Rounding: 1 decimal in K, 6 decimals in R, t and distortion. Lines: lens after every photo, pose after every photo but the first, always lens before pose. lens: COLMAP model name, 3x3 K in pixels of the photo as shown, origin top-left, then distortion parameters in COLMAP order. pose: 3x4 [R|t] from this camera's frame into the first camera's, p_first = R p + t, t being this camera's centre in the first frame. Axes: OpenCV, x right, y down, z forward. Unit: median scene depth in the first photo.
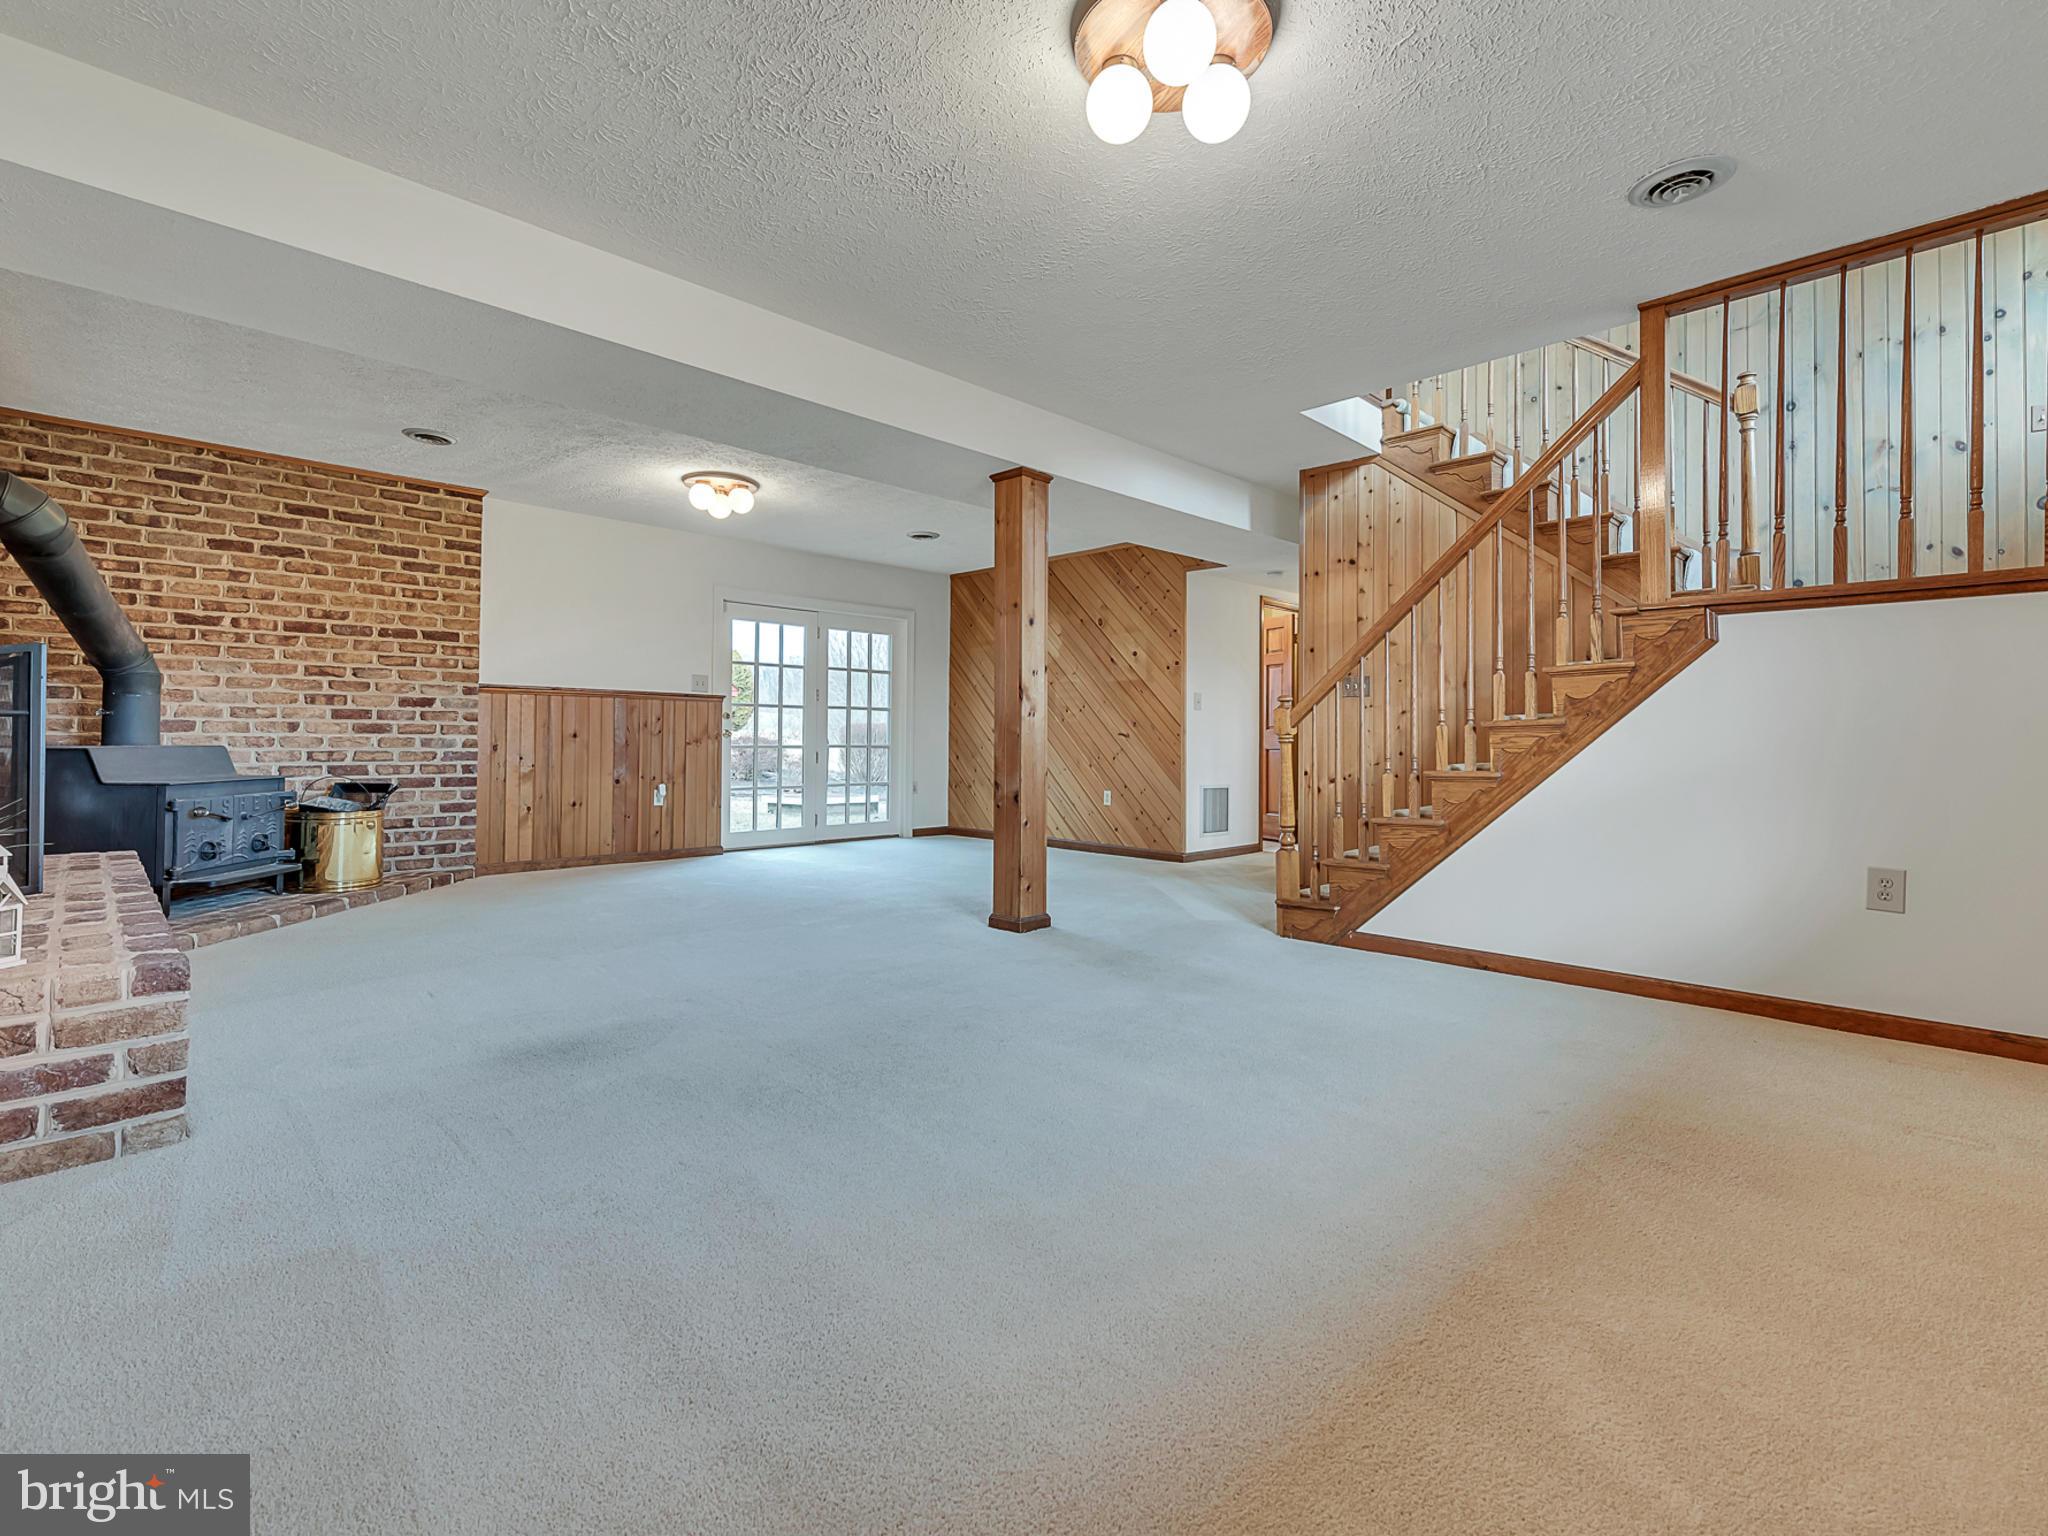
lens RADIAL K [[916.0, 0, 1024.0], [0, 916.0, 768.0], [0, 0, 1]] dist [-0.000485, -0.000221]
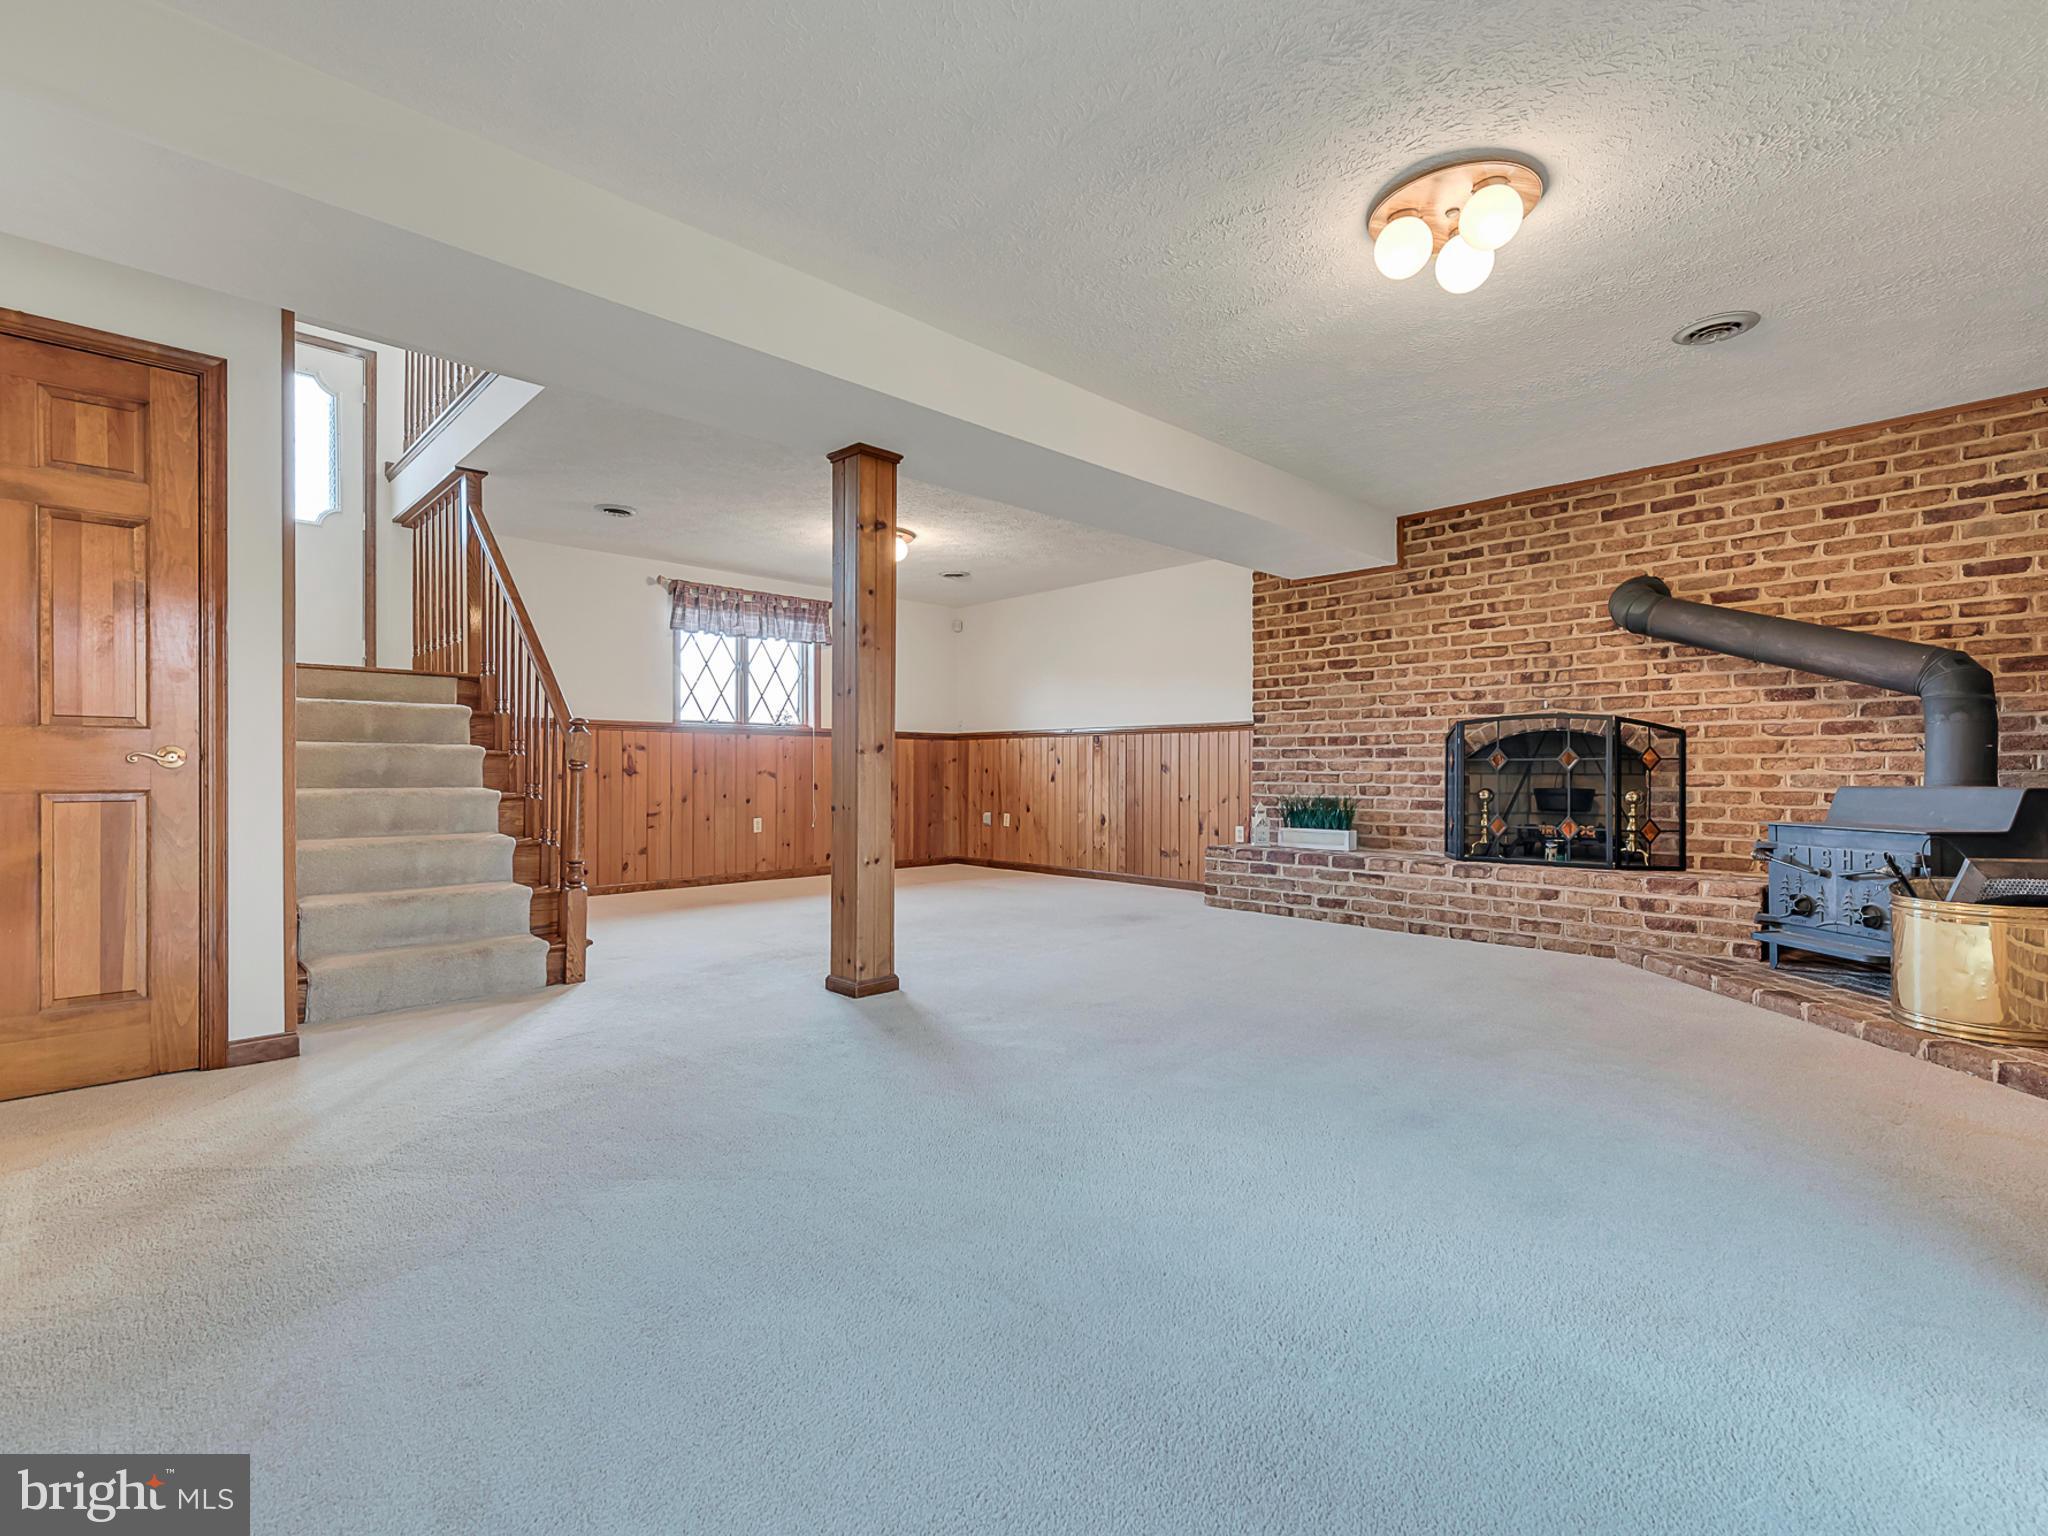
lens RADIAL K [[947.6, 0, 1018.8], [0, 947.6, 780.3], [0, 0, 1]] dist [0.000204, -0.000518]
pose [[-0.999022, -0.007154, 0.043633, -0.148392], [-0.005496, 0.999263, 0.038001, -0.045984], [-0.043873, 0.037724, -0.998325, 1.514299]]
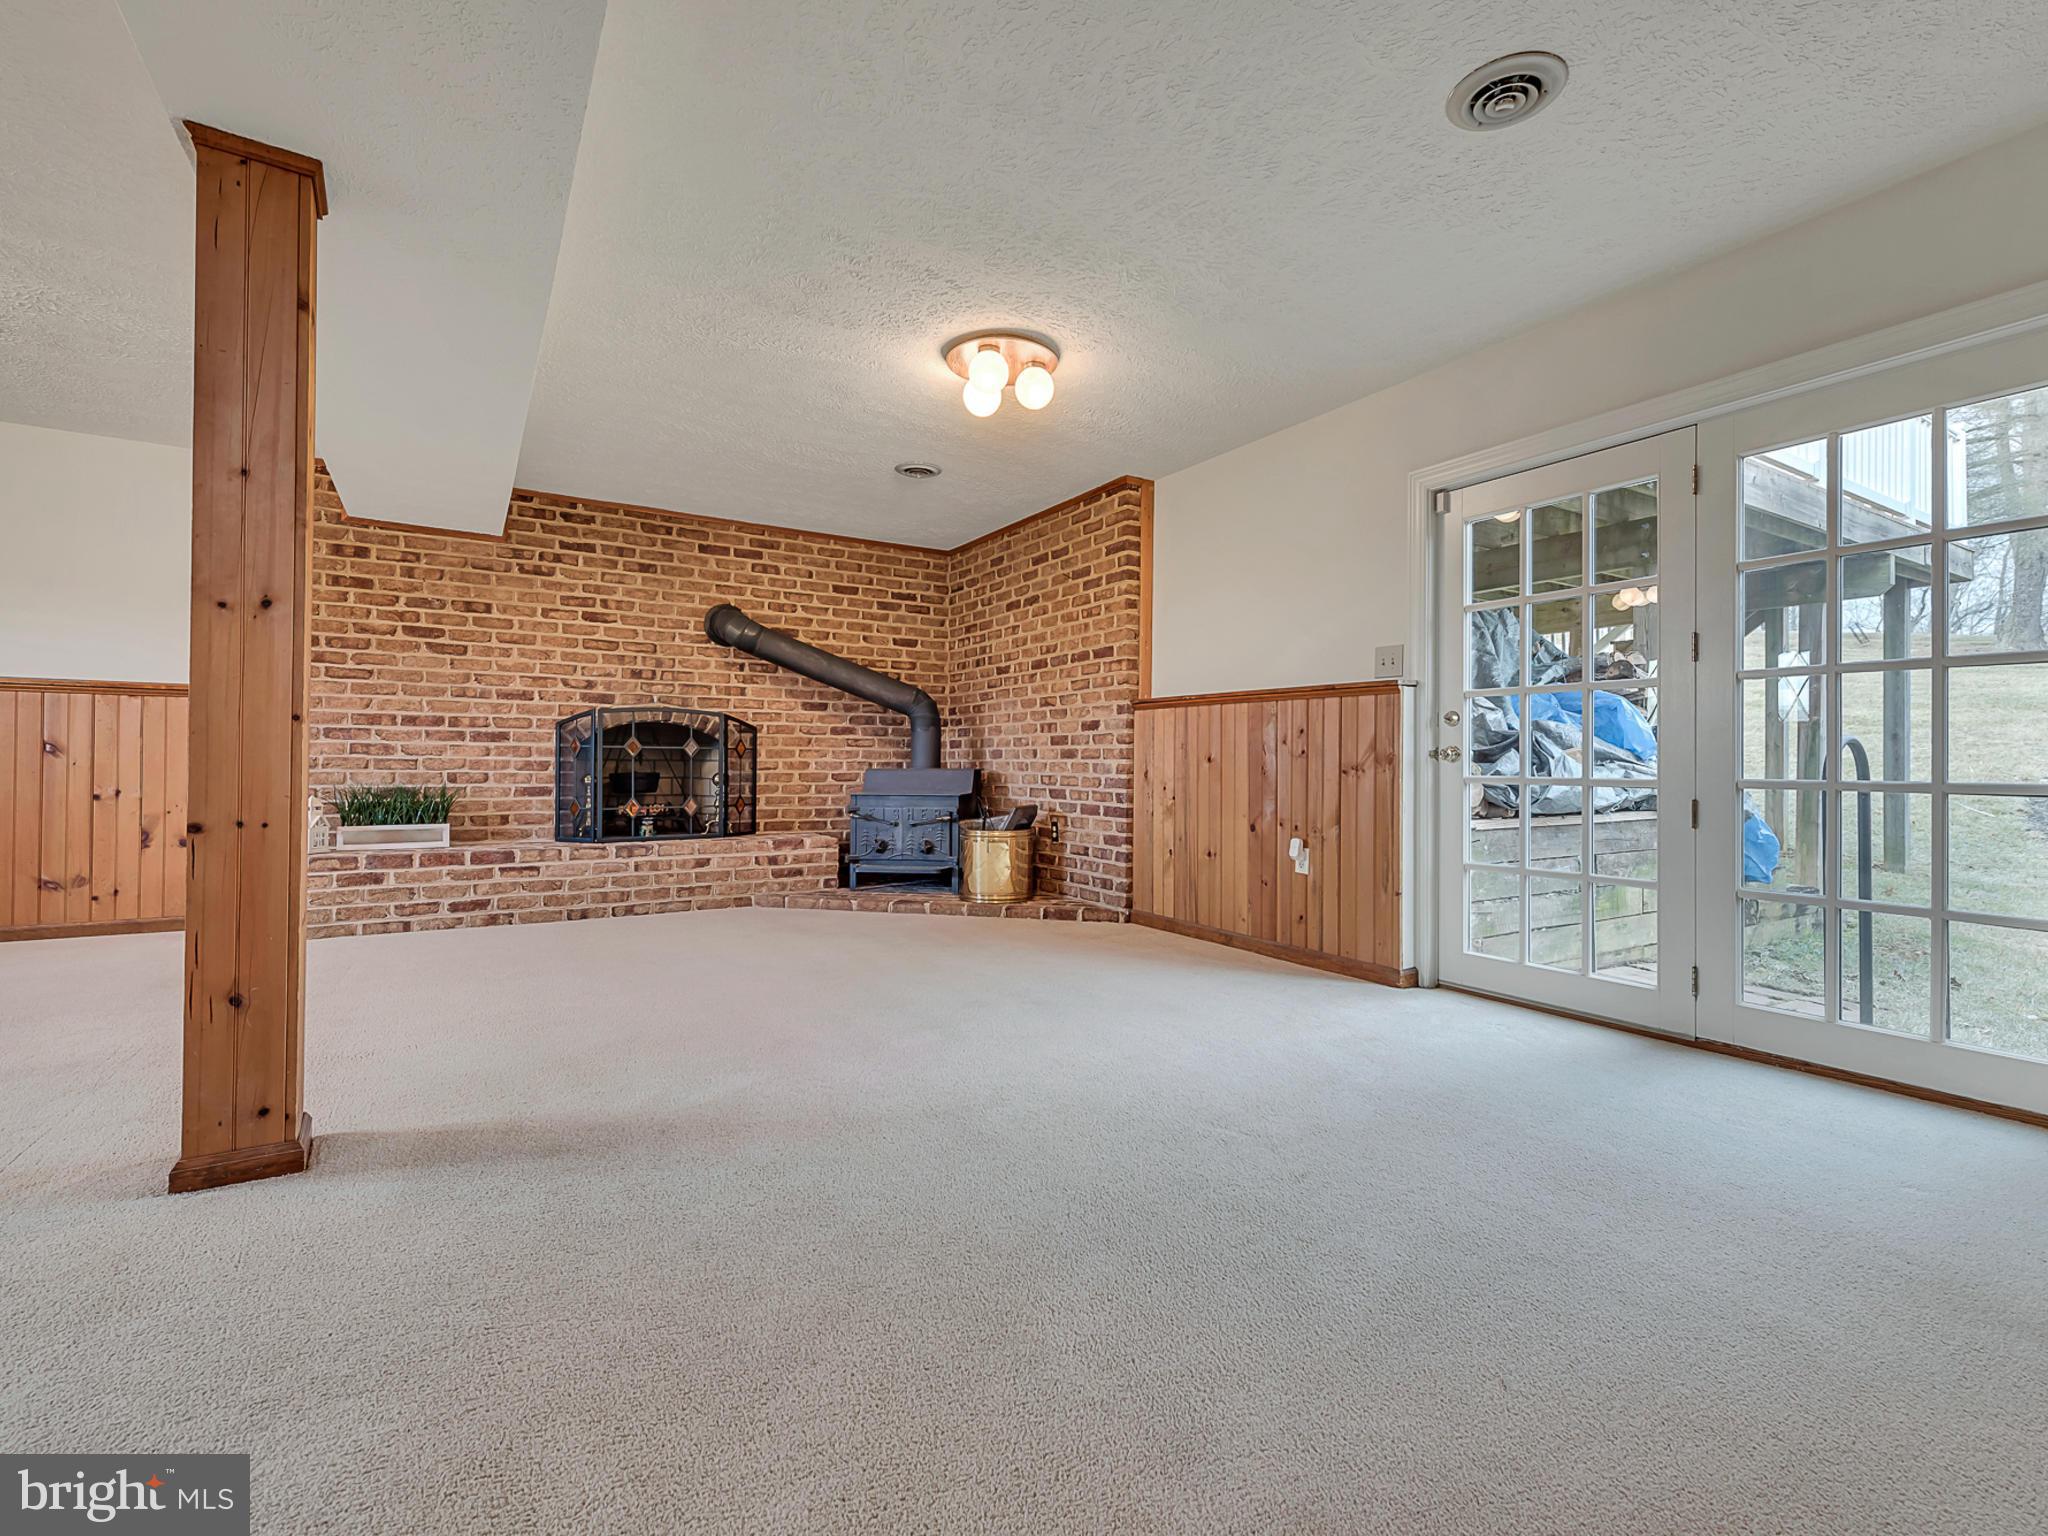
lens RADIAL K [[916.0, 0, 1024.0], [0, 916.0, 768.0], [0, 0, 1]] dist [-0.000485, -0.000221]
pose [[-0.228312, -0.000782, -0.973588, 0.291875], [-0.036438, 0.999306, 0.007742, -0.033526], [0.972906, 0.037243, -0.228182, 1.187903]]
